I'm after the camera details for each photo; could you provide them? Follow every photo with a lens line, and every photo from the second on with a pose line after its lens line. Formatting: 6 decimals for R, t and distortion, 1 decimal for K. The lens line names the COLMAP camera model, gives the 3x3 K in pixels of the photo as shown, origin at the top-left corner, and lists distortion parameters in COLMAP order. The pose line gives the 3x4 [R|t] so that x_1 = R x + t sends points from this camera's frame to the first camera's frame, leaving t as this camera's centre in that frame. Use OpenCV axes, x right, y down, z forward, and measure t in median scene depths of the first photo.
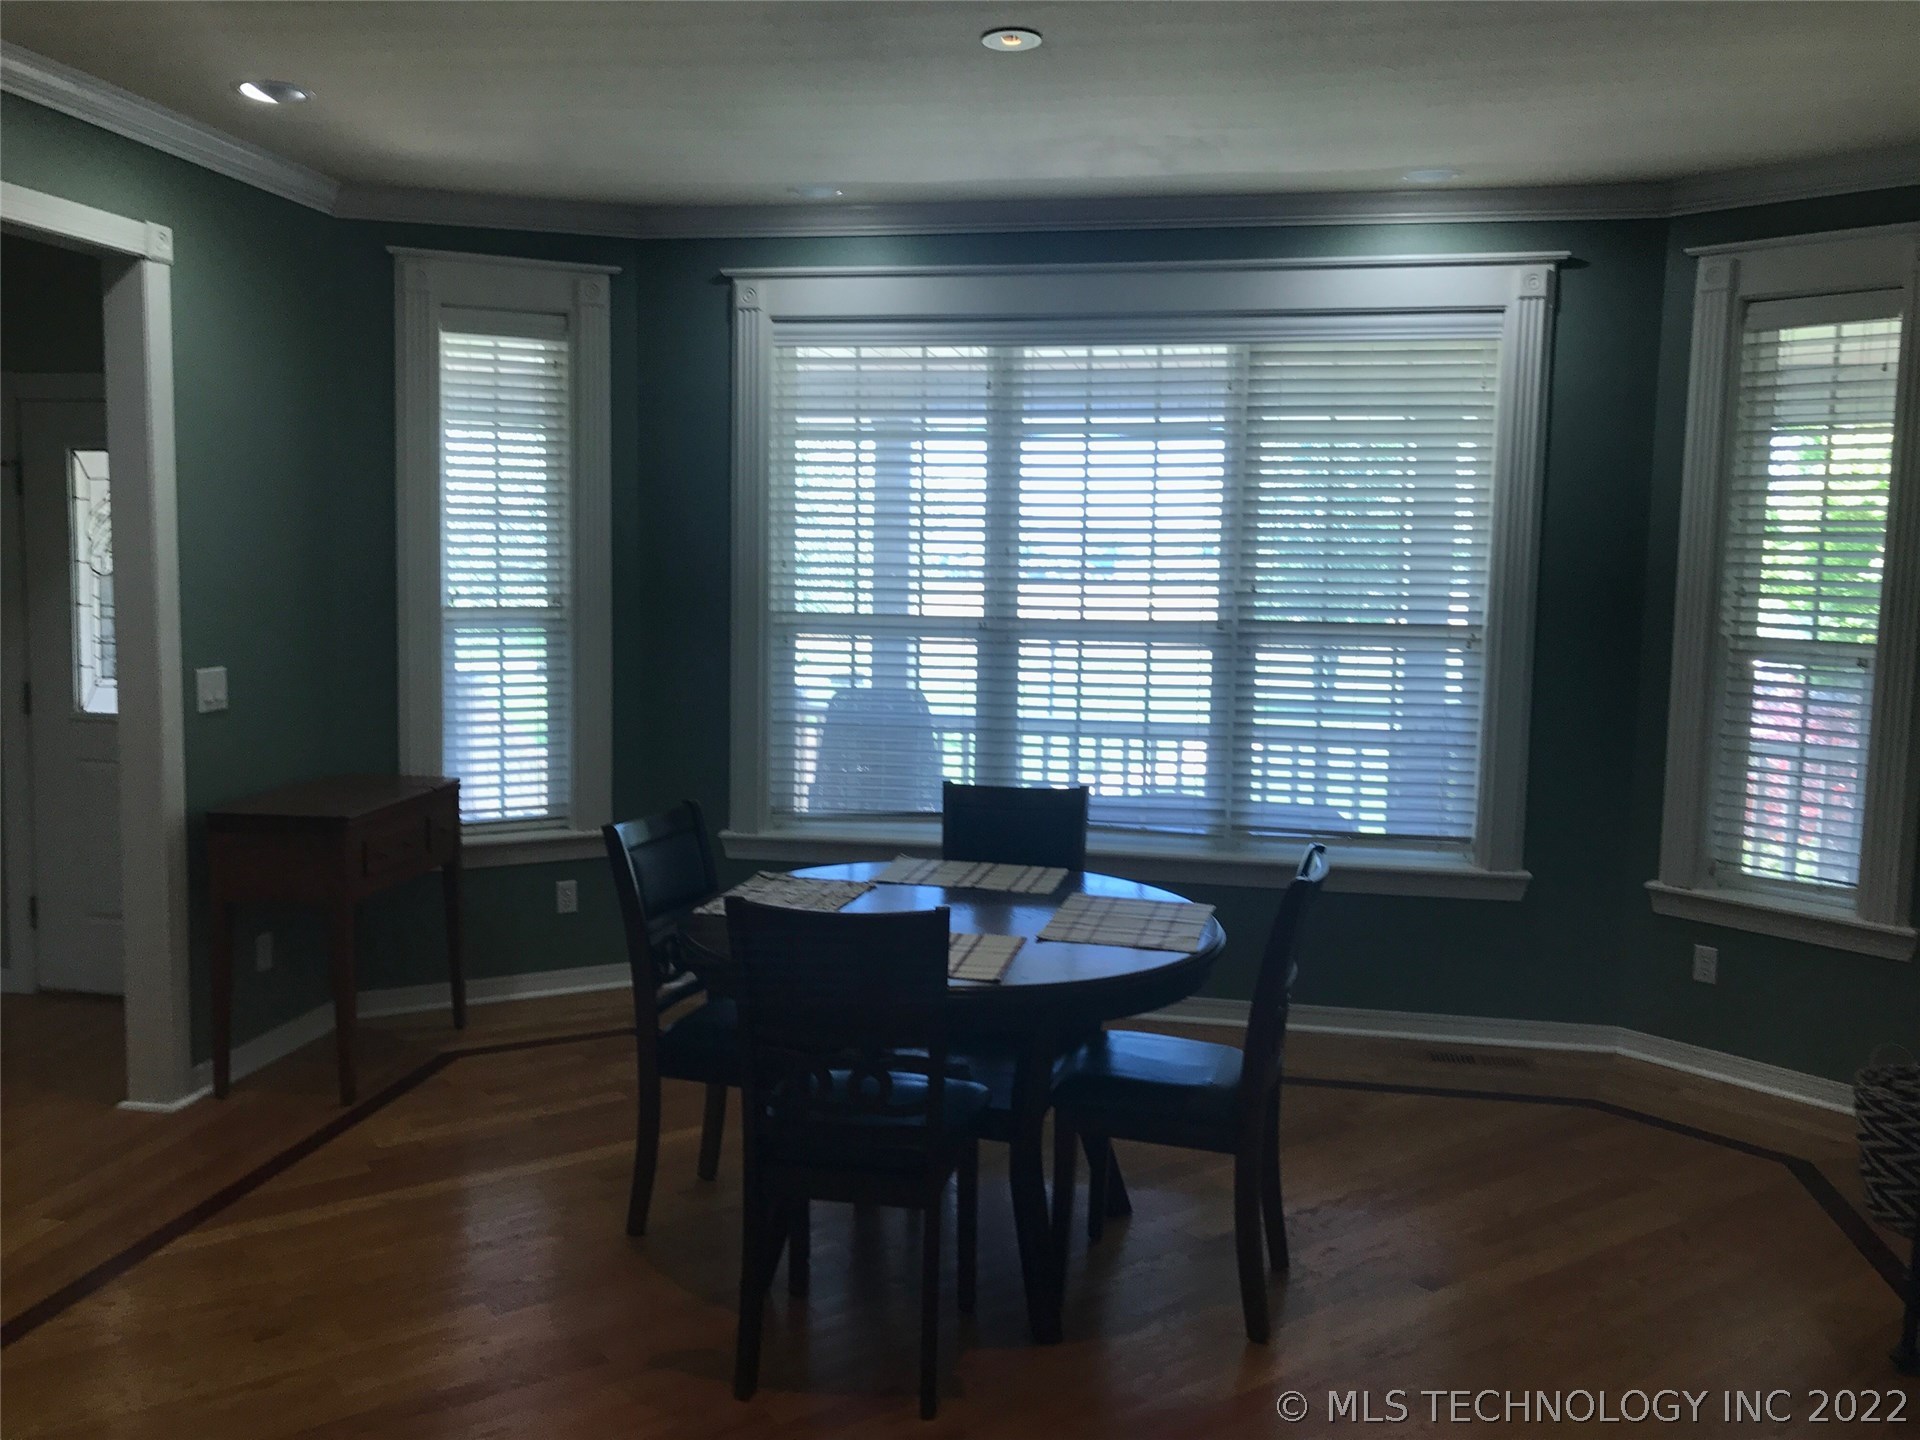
lens RADIAL K [[1574.6, 0, 960.0], [0, 1574.6, 720.0], [0, 0, 1]] dist [0.006688, 0.008719]
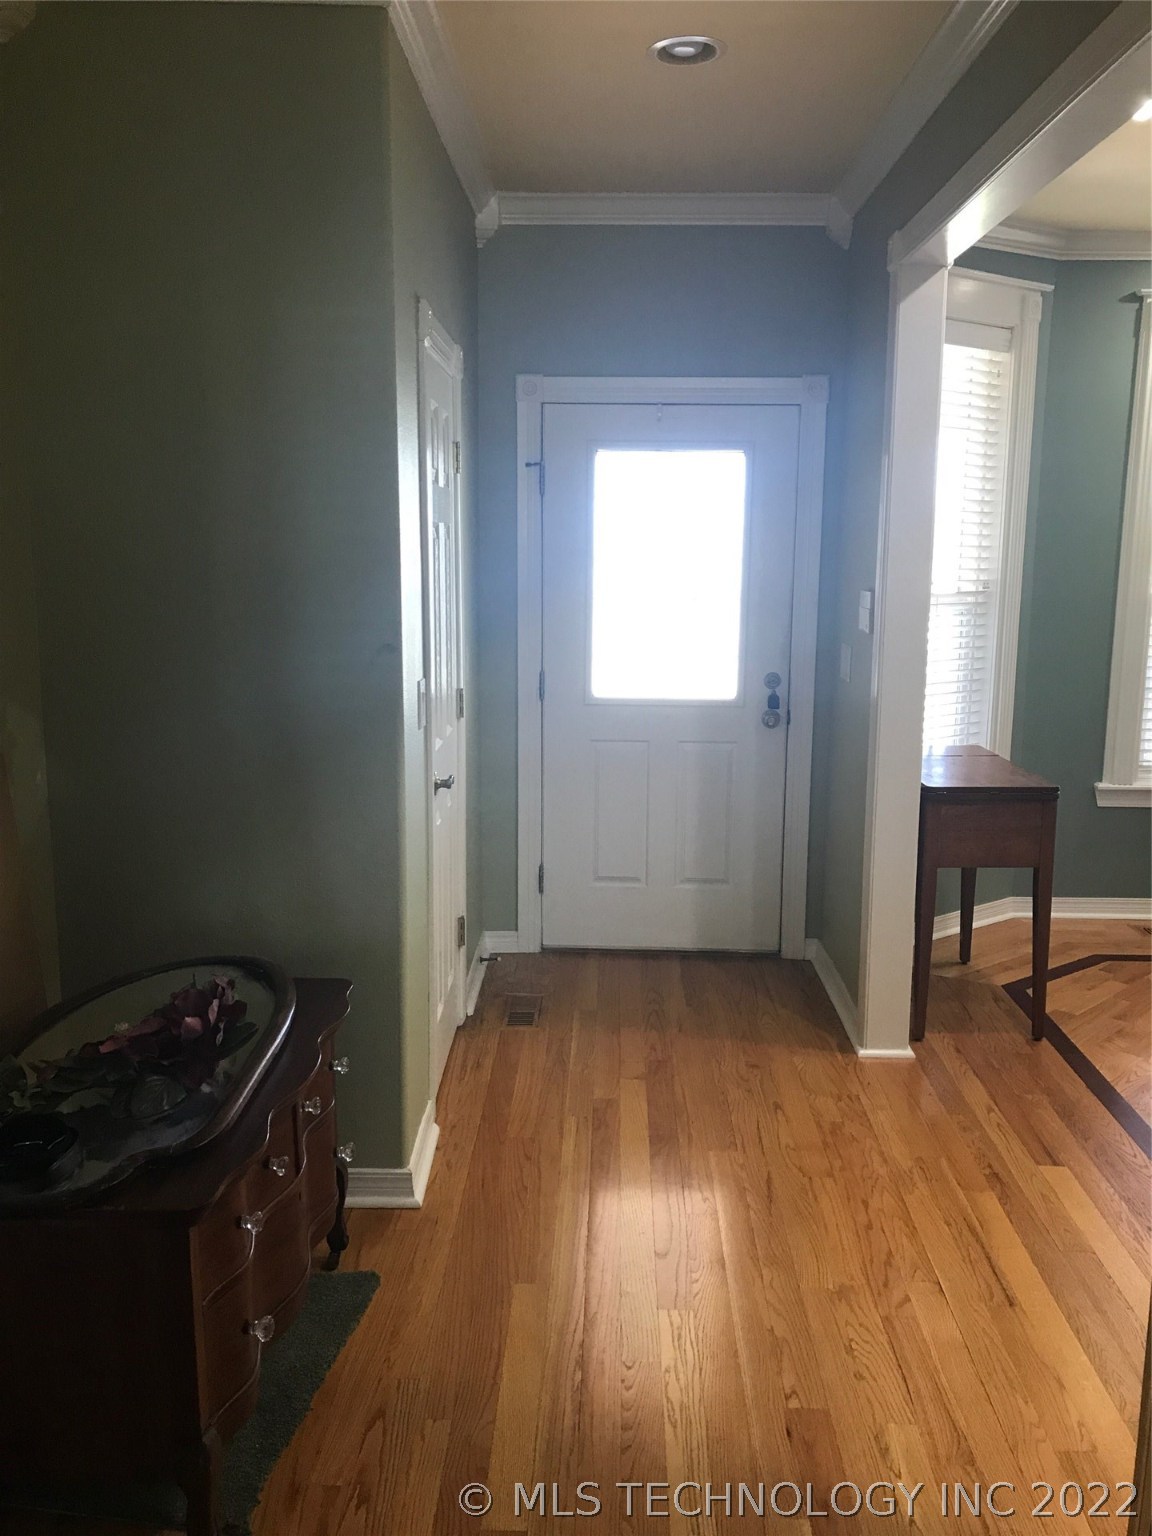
lens RADIAL K [[1259.7, 0, 576.0], [0, 1259.7, 768.0], [0, 0, 1]] dist [0.006688, 0.008719]
pose [[0.987469, -0.033736, 0.154162, -0.699137], [0.021067, 0.996320, 0.083088, -0.027291], [-0.156398, -0.078799, 0.984546, 0.142010]]
